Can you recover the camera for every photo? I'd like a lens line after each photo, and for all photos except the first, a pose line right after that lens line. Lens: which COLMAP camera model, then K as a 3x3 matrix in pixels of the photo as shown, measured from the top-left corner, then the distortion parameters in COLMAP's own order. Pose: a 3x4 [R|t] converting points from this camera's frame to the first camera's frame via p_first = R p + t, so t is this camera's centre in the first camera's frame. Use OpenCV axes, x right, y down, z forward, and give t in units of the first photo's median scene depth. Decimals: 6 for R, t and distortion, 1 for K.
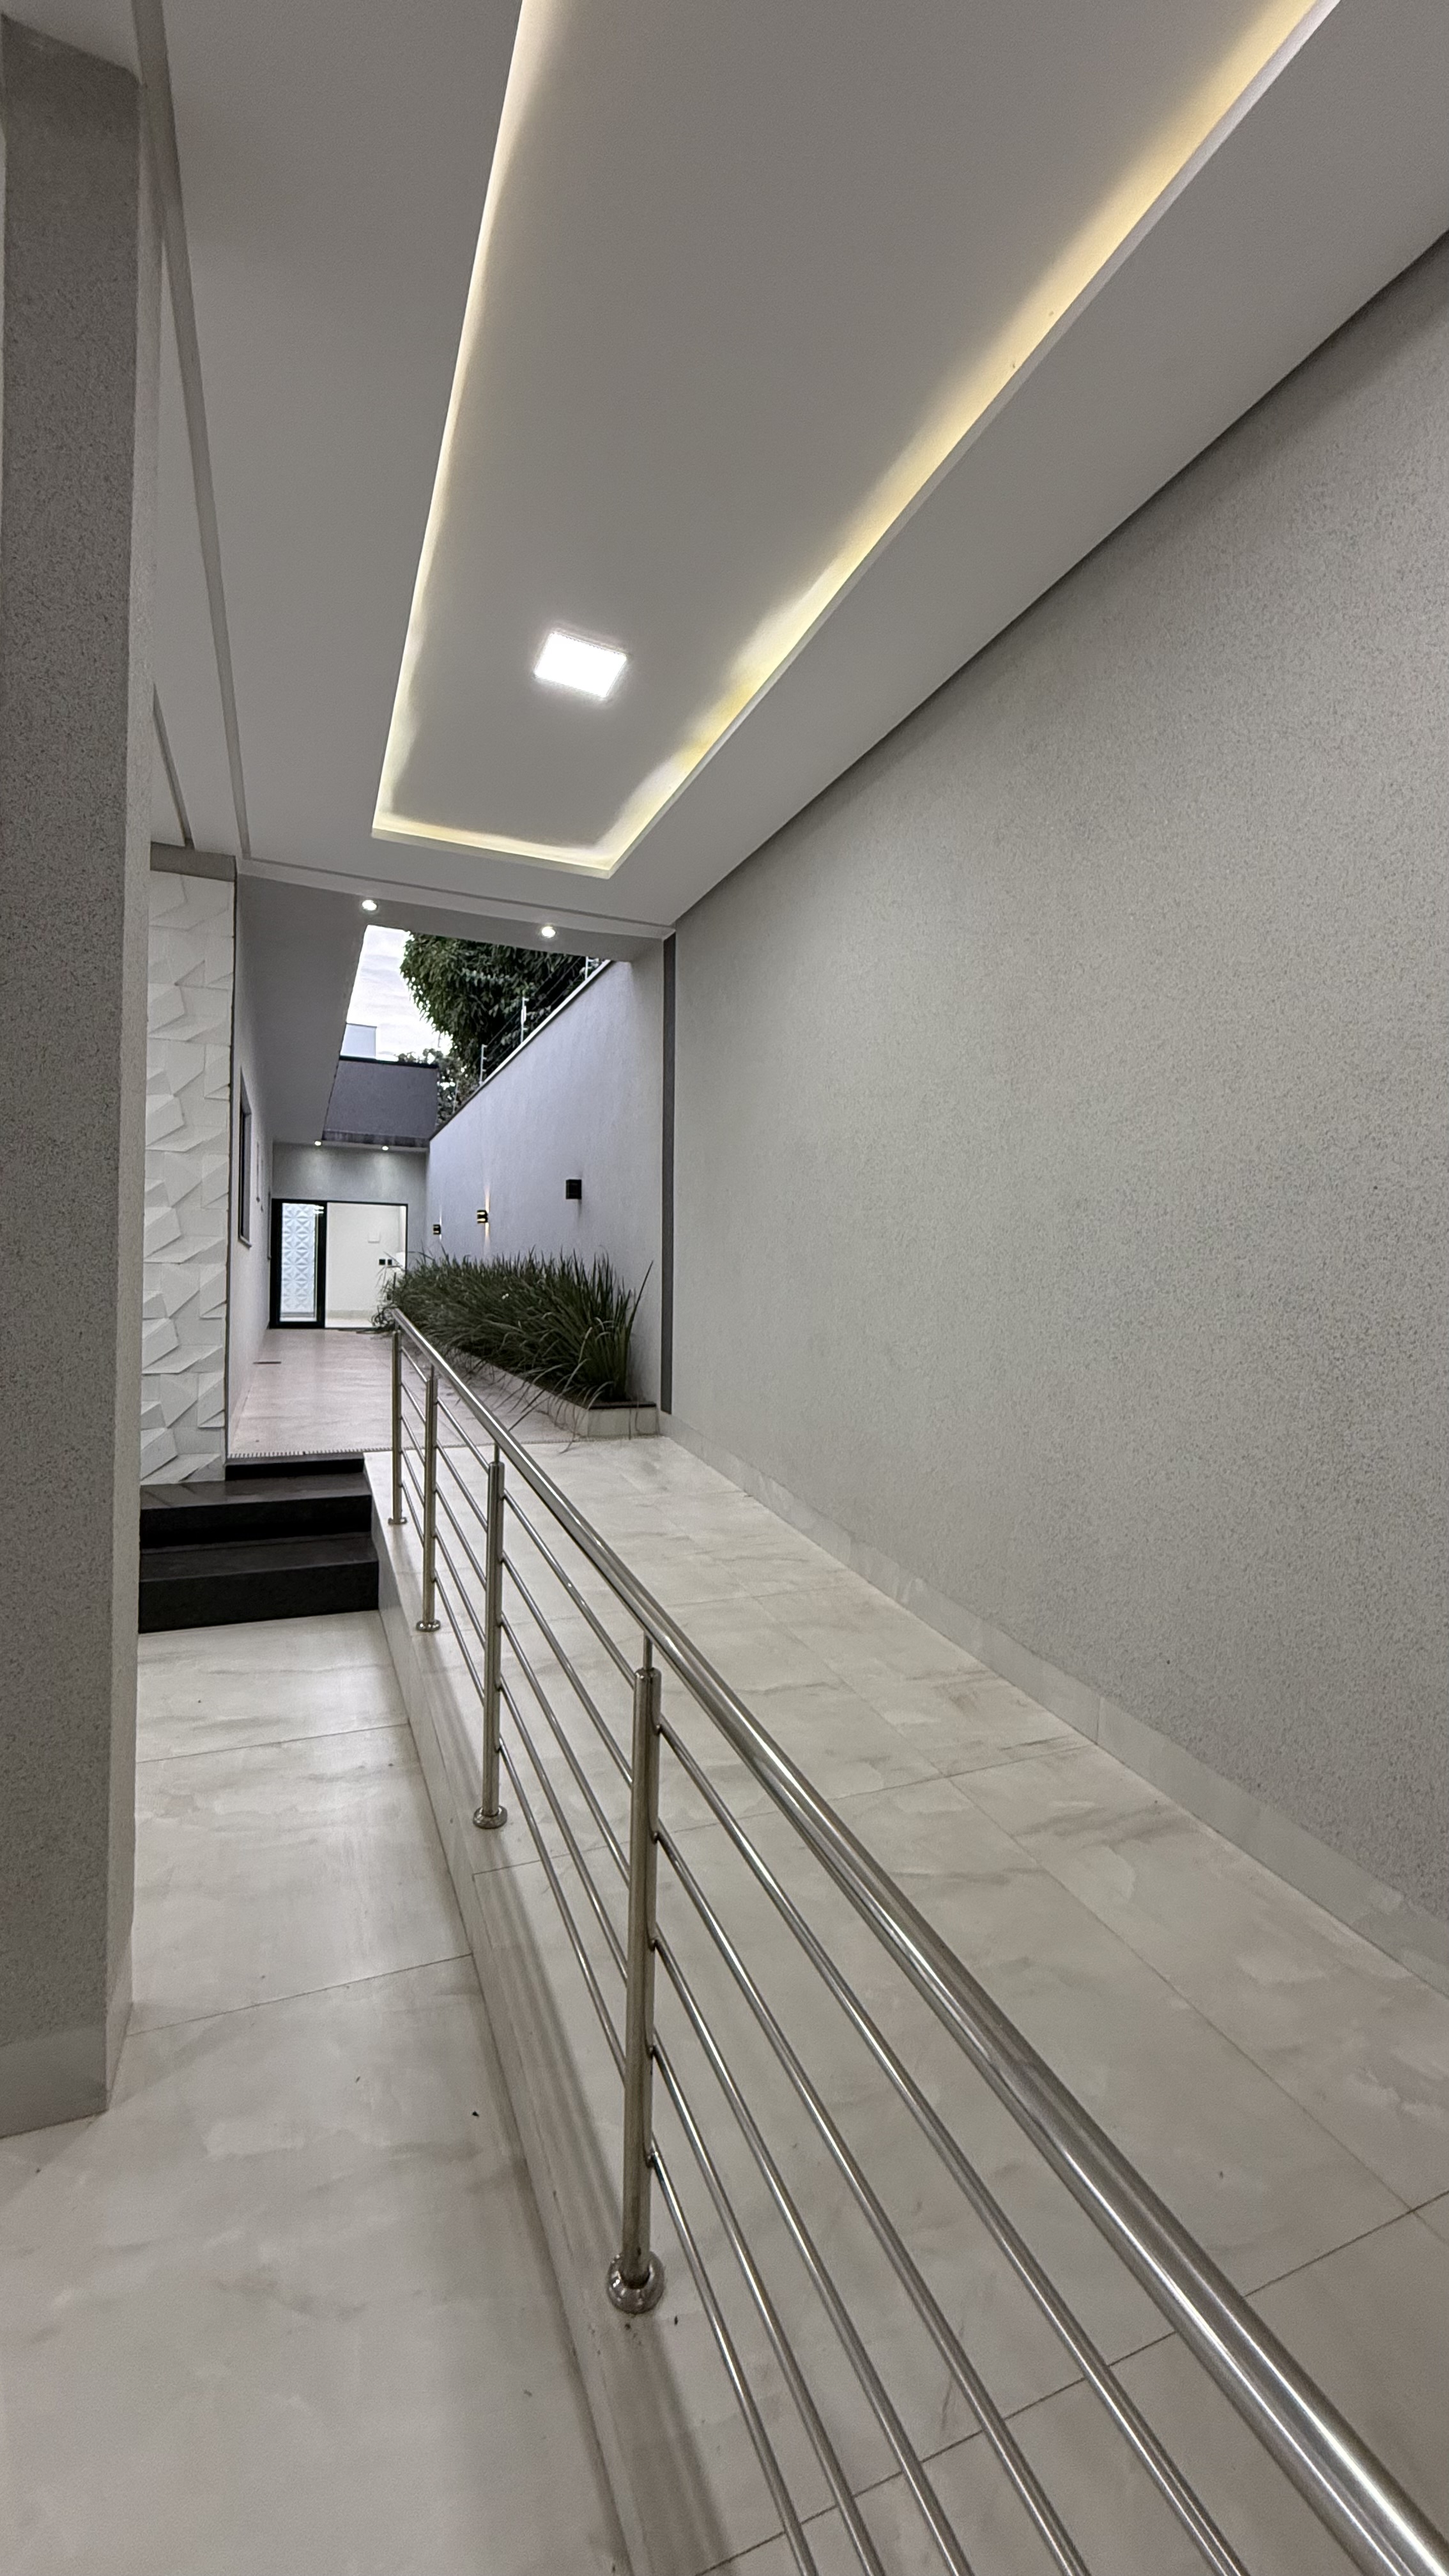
lens RADIAL K [[1017.5, 0, 713.9], [0, 1017.5, 1287.0], [0, 0, 1]] dist [-0.000248, -0.000605]
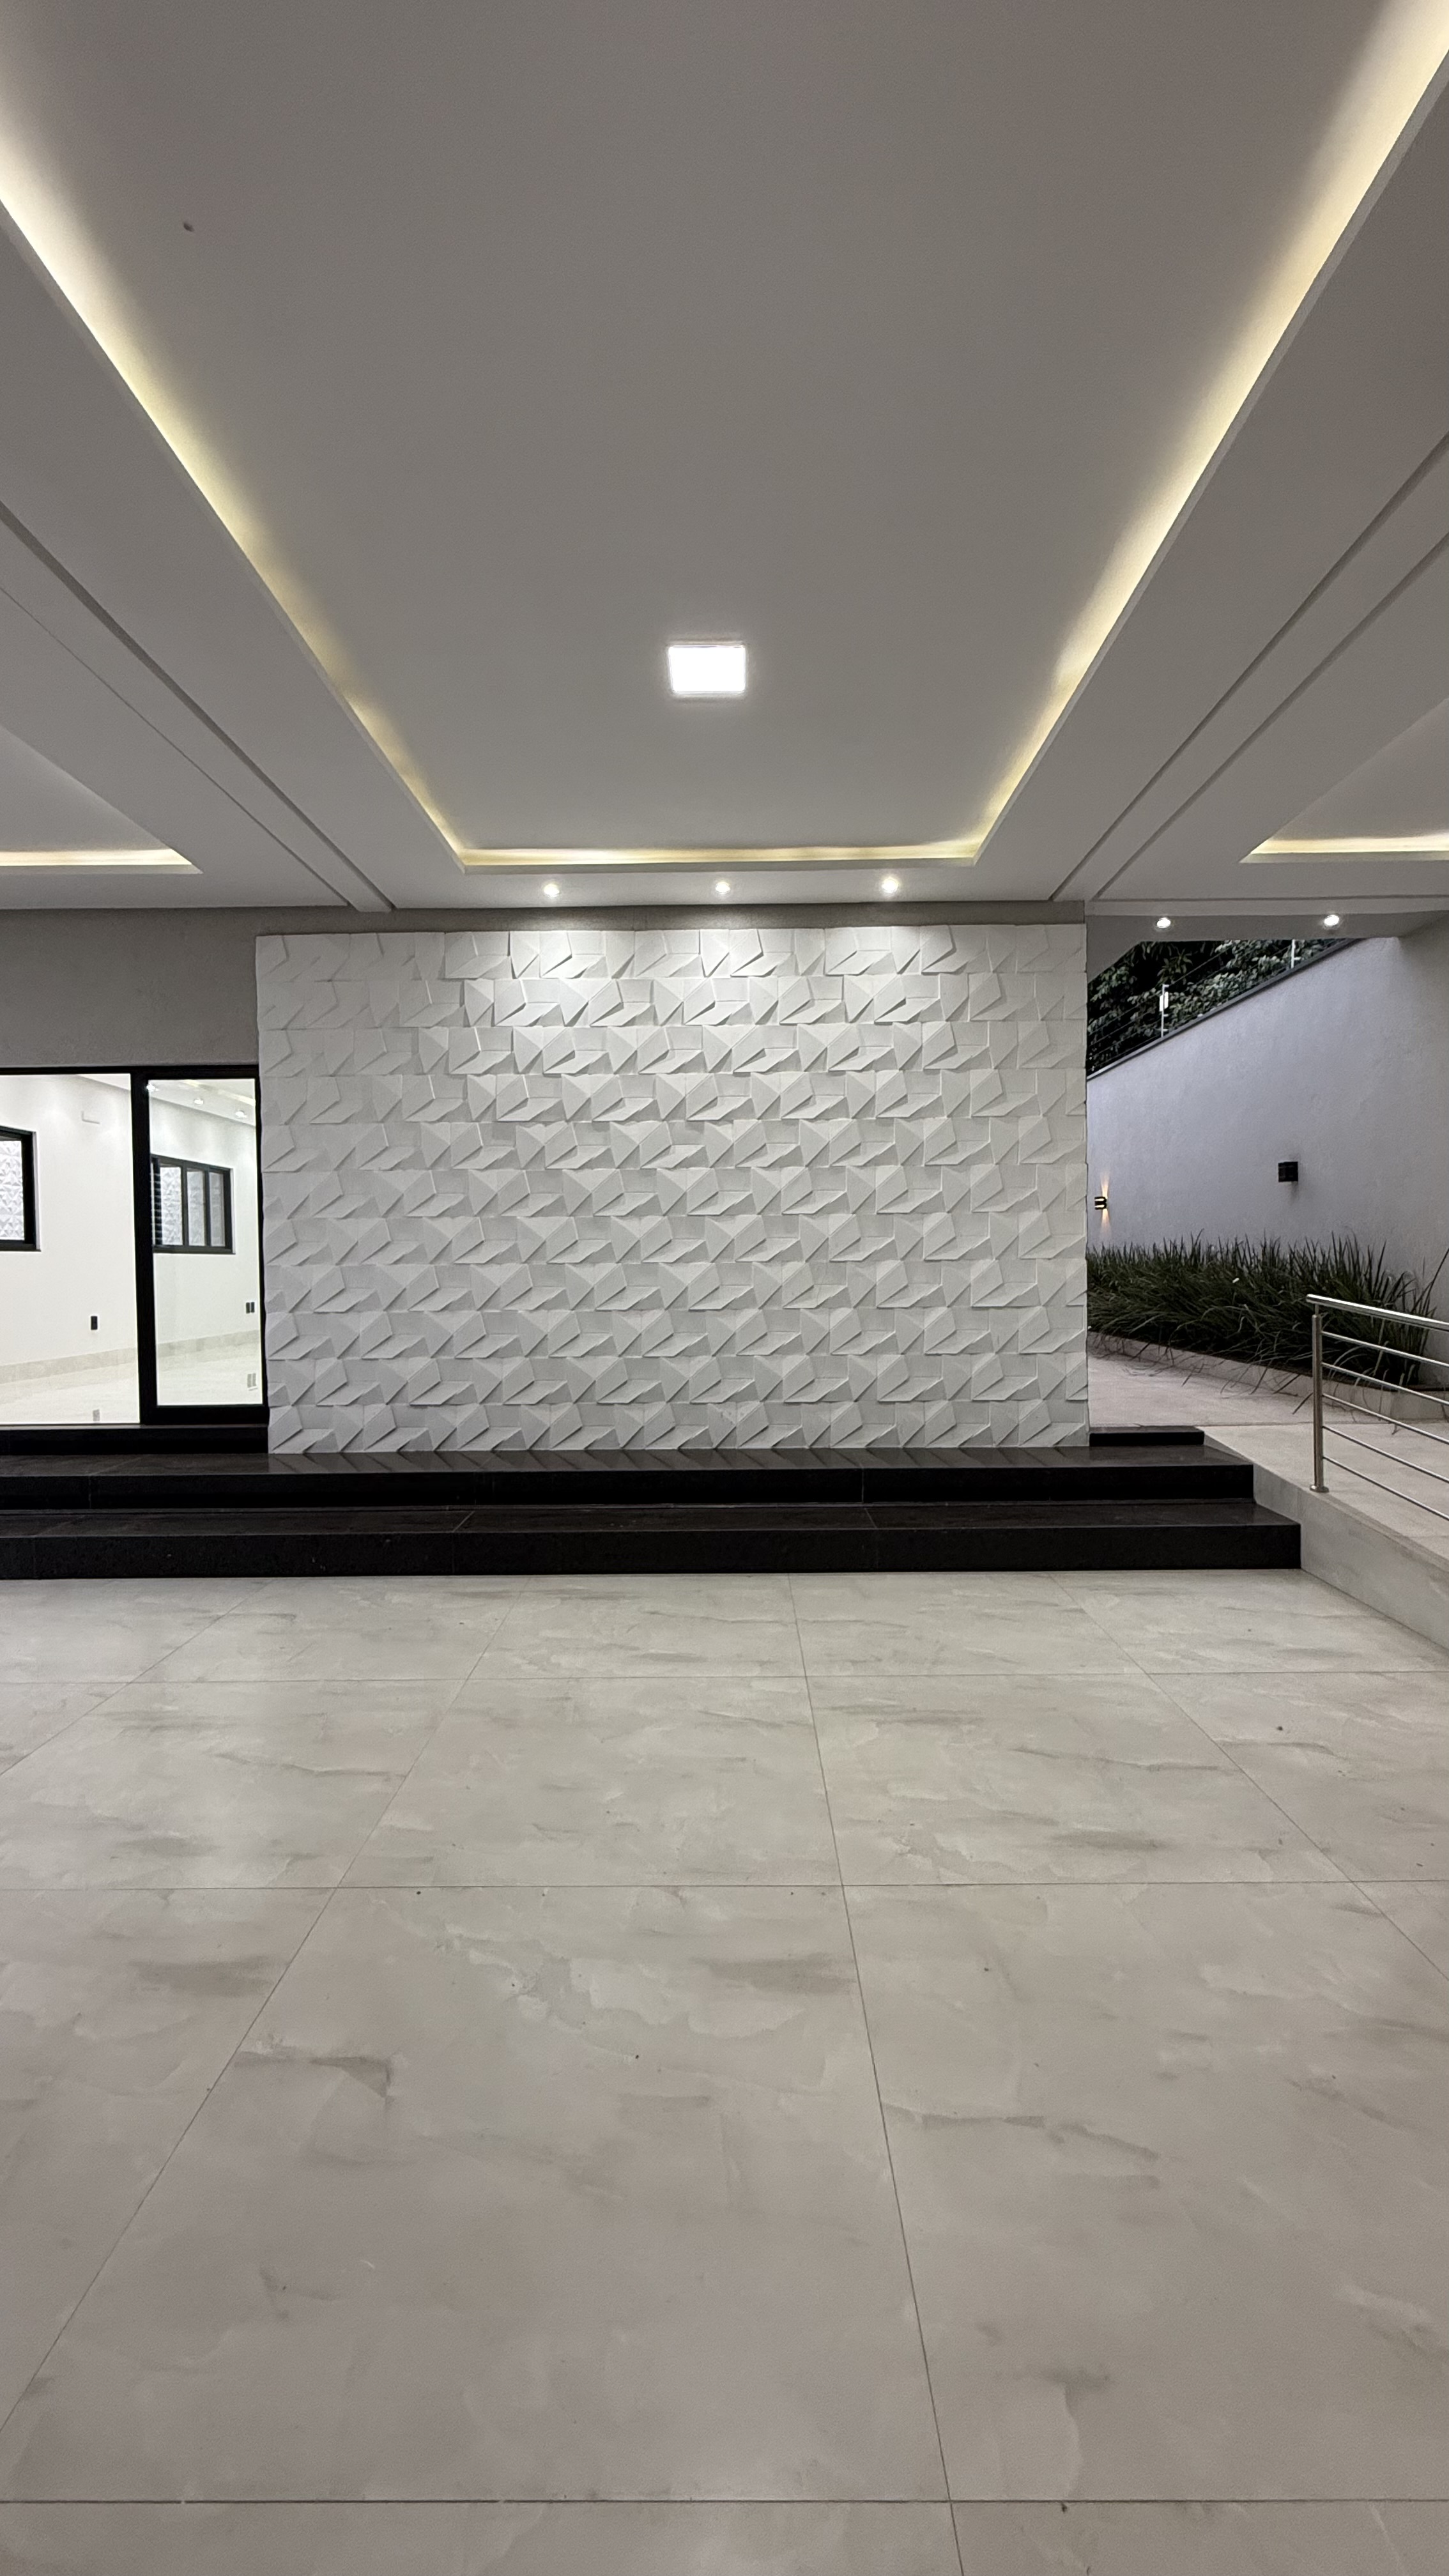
lens RADIAL K [[1017.5, 0, 724.7], [0, 1017.5, 1291.5], [0, 0, 1]] dist [-0.000248, -0.000605]
pose [[0.920075, -0.015860, -0.391420, -0.257726], [0.025055, 0.999517, 0.018394, -0.010937], [0.390939, -0.026731, 0.920028, -0.138907]]
